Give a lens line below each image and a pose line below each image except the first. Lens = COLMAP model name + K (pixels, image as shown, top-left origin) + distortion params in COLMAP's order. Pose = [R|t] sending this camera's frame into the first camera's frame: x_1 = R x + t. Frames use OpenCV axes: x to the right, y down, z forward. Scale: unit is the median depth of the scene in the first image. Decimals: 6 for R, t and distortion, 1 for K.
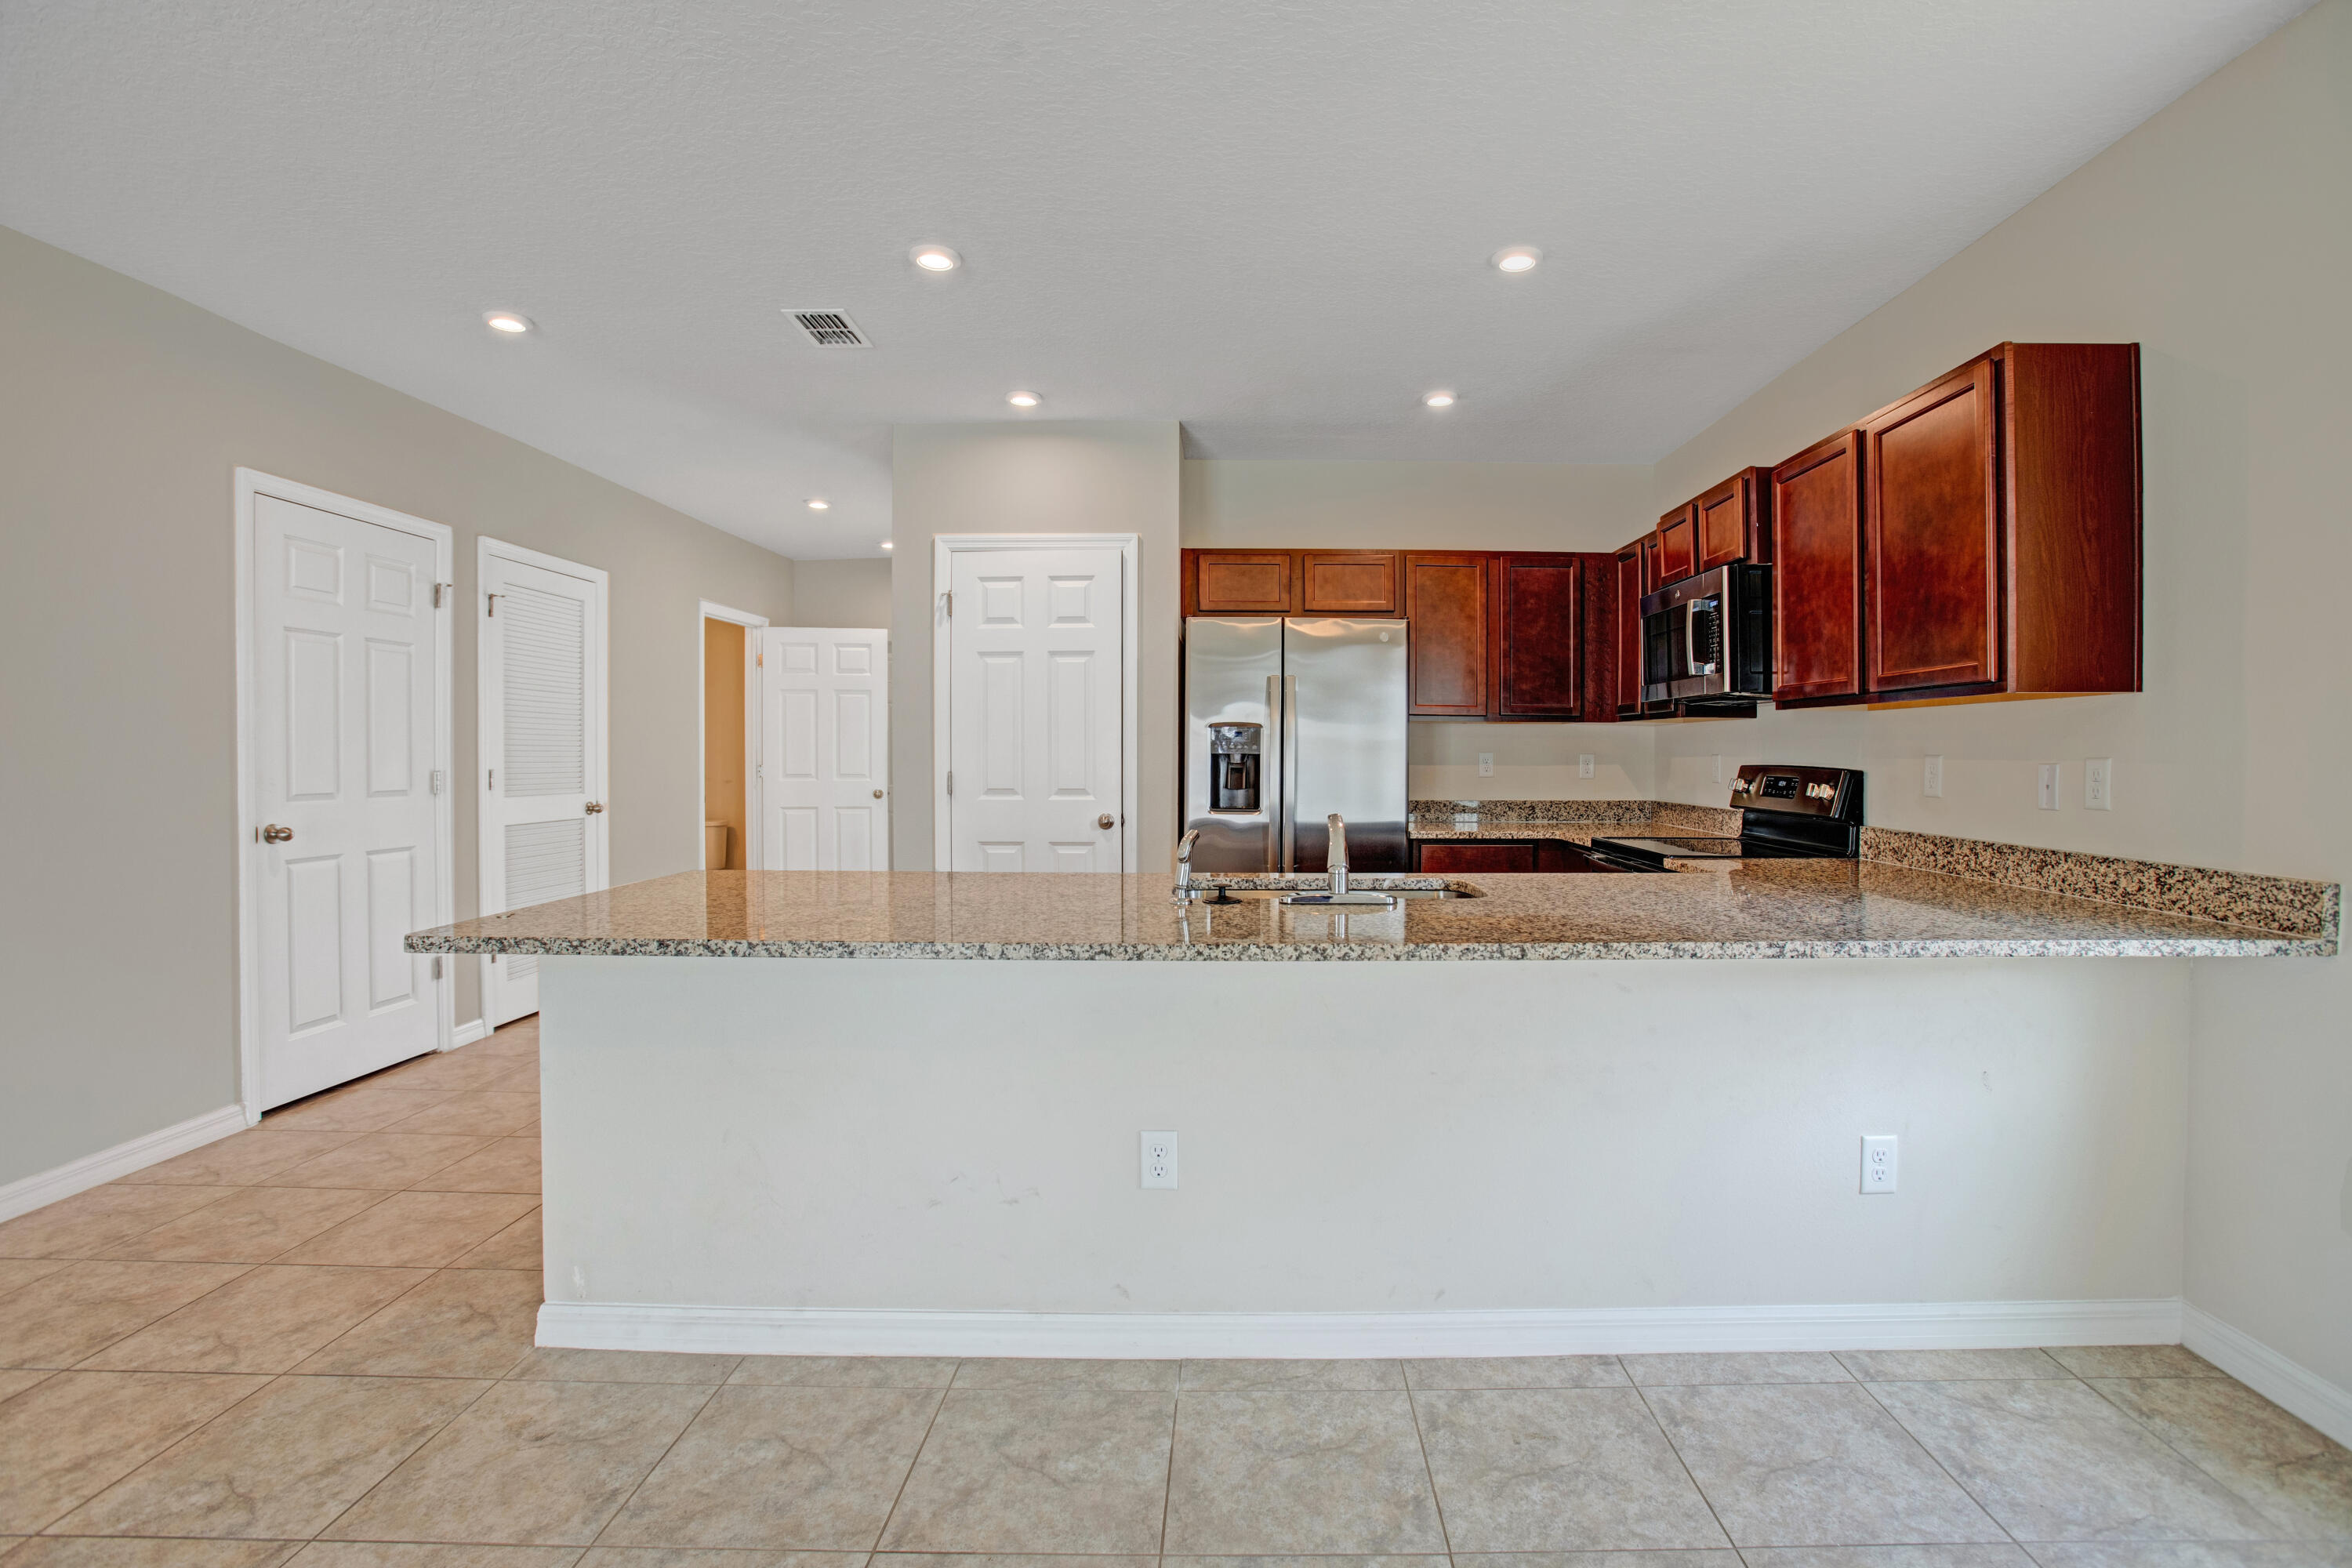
lens RADIAL K [[1118.9, 0, 1228.2], [0, 1118.9, 763.6], [0, 0, 1]] dist [-0.063215, 0.022462]
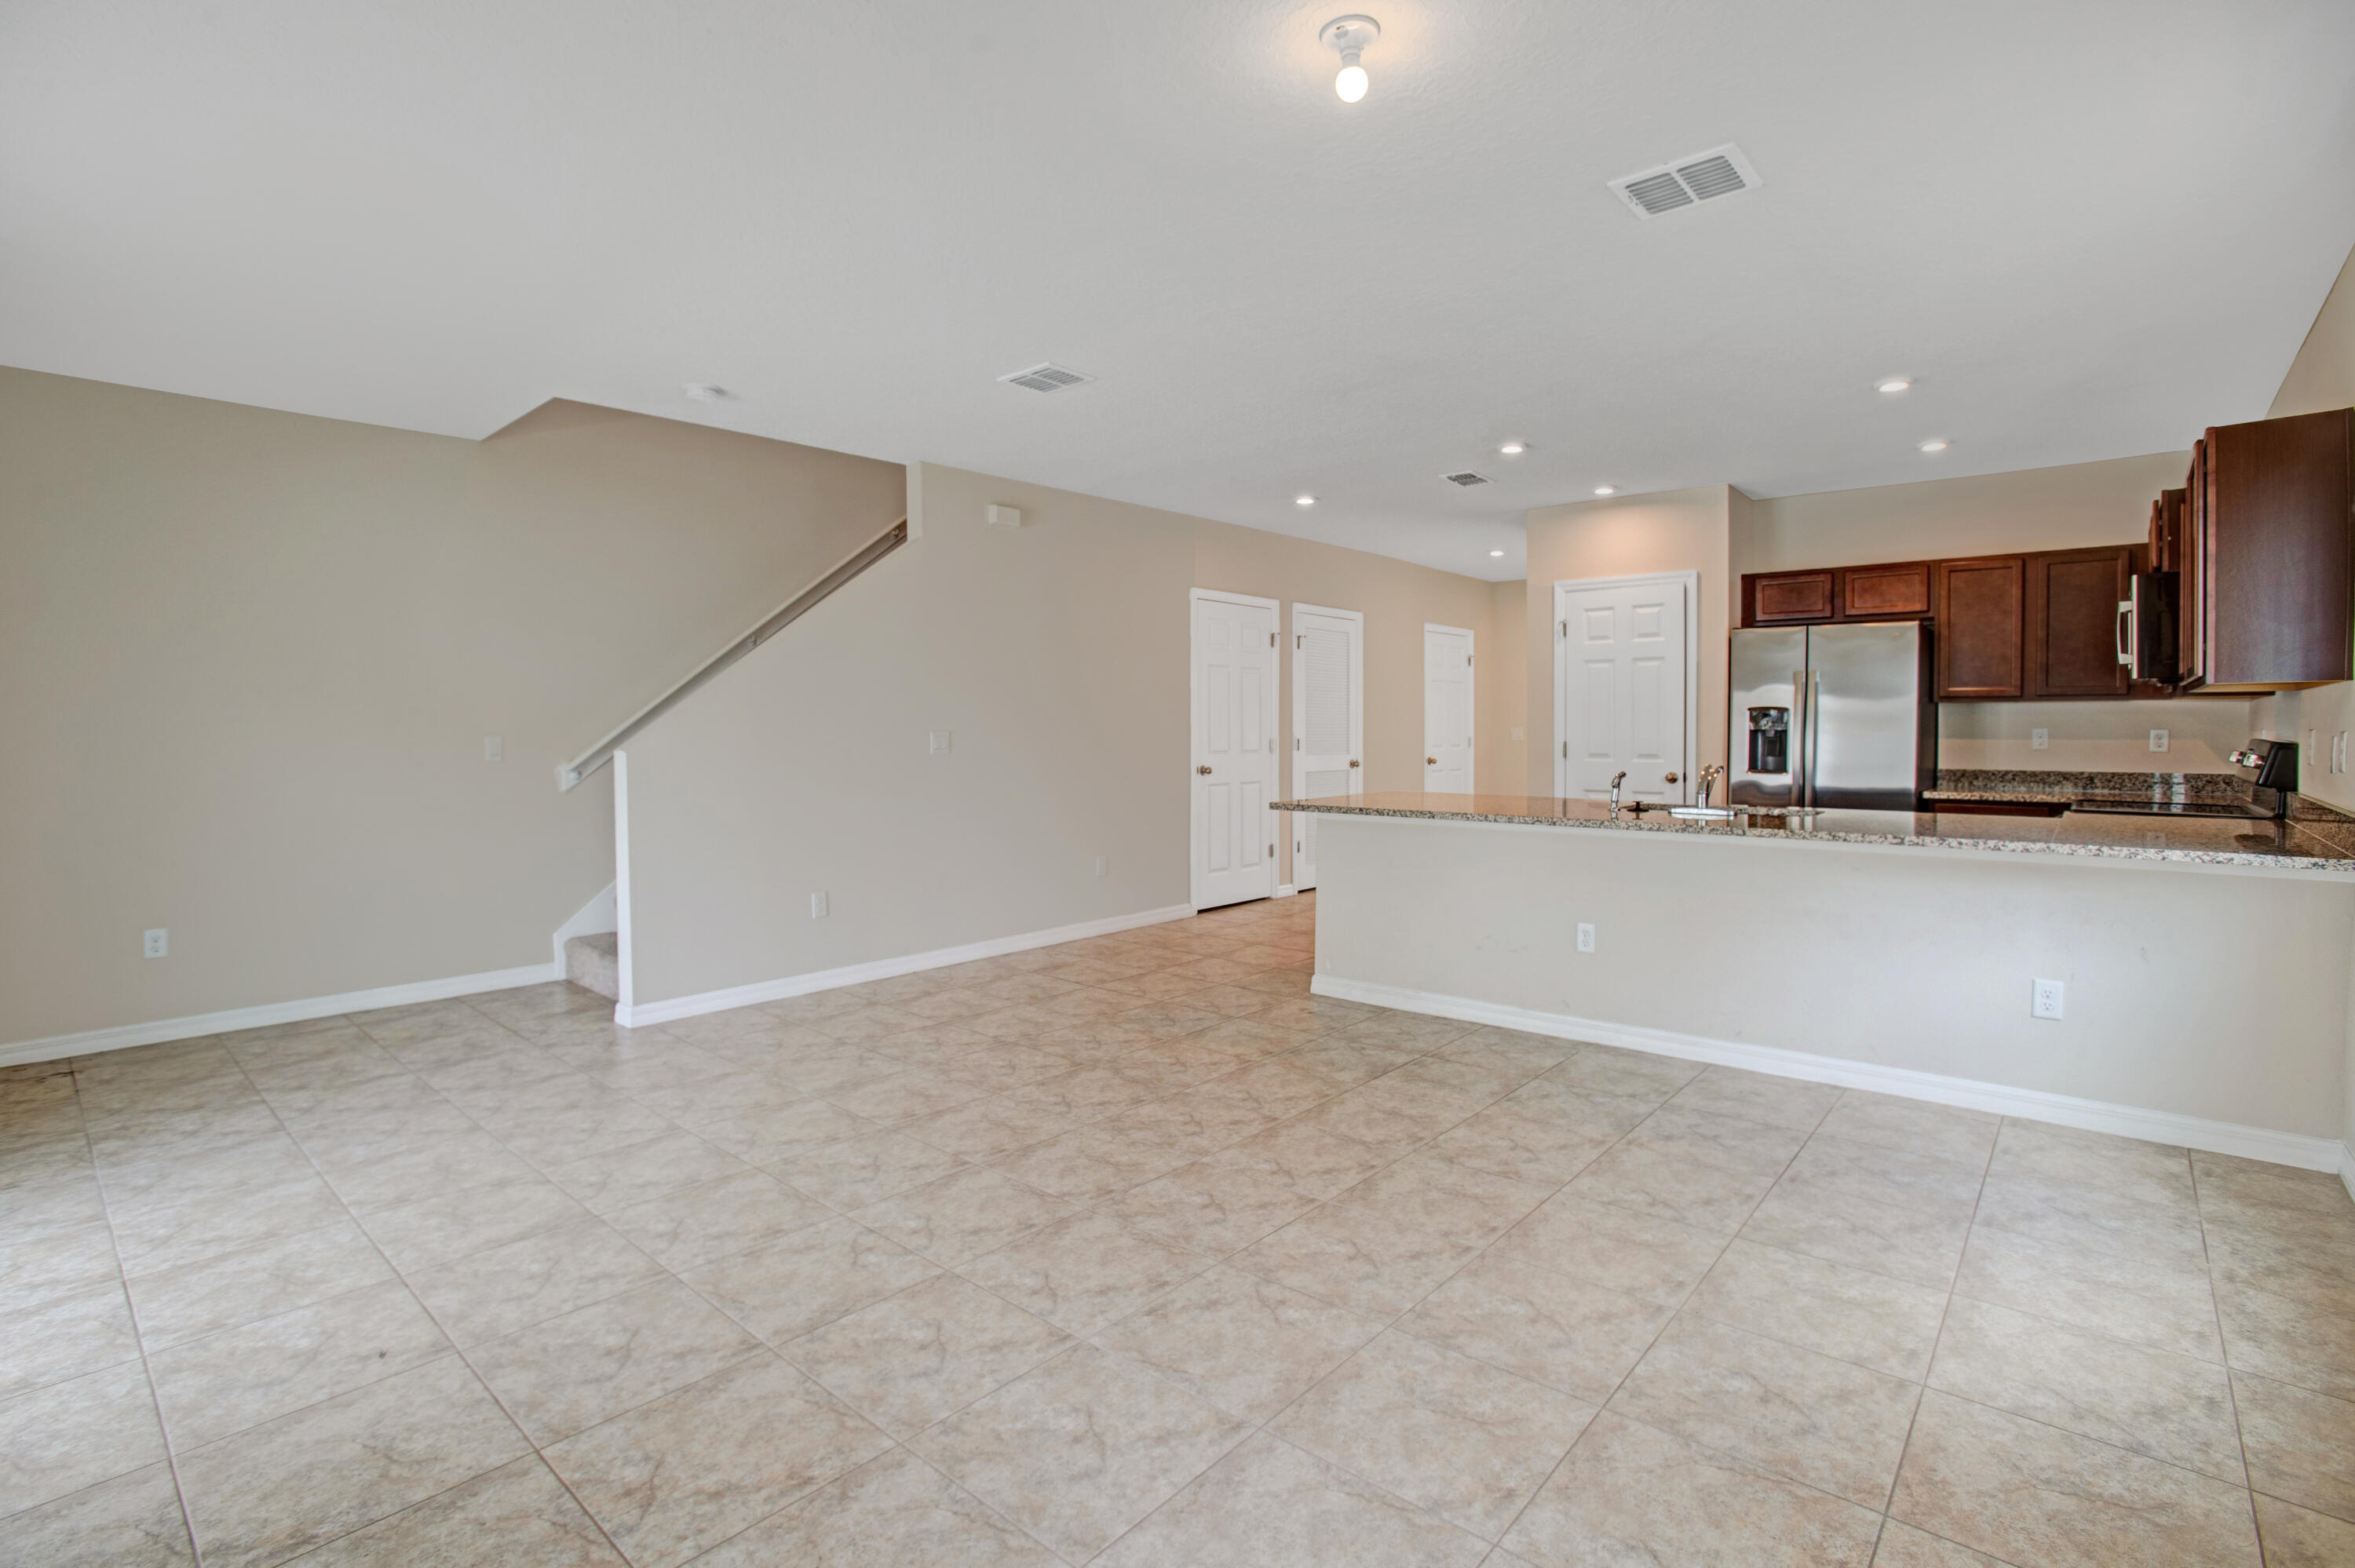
lens RADIAL K [[1083.2, 0, 1177.5], [0, 1083.2, 784.0], [0, 0, 1]] dist [-0.081165, 0.036324]
pose [[0.761452, 0.030535, -0.647502, 0.306753], [-0.001369, 0.998963, 0.045499, -0.000344], [0.648220, -0.033759, 0.760704, -0.455028]]
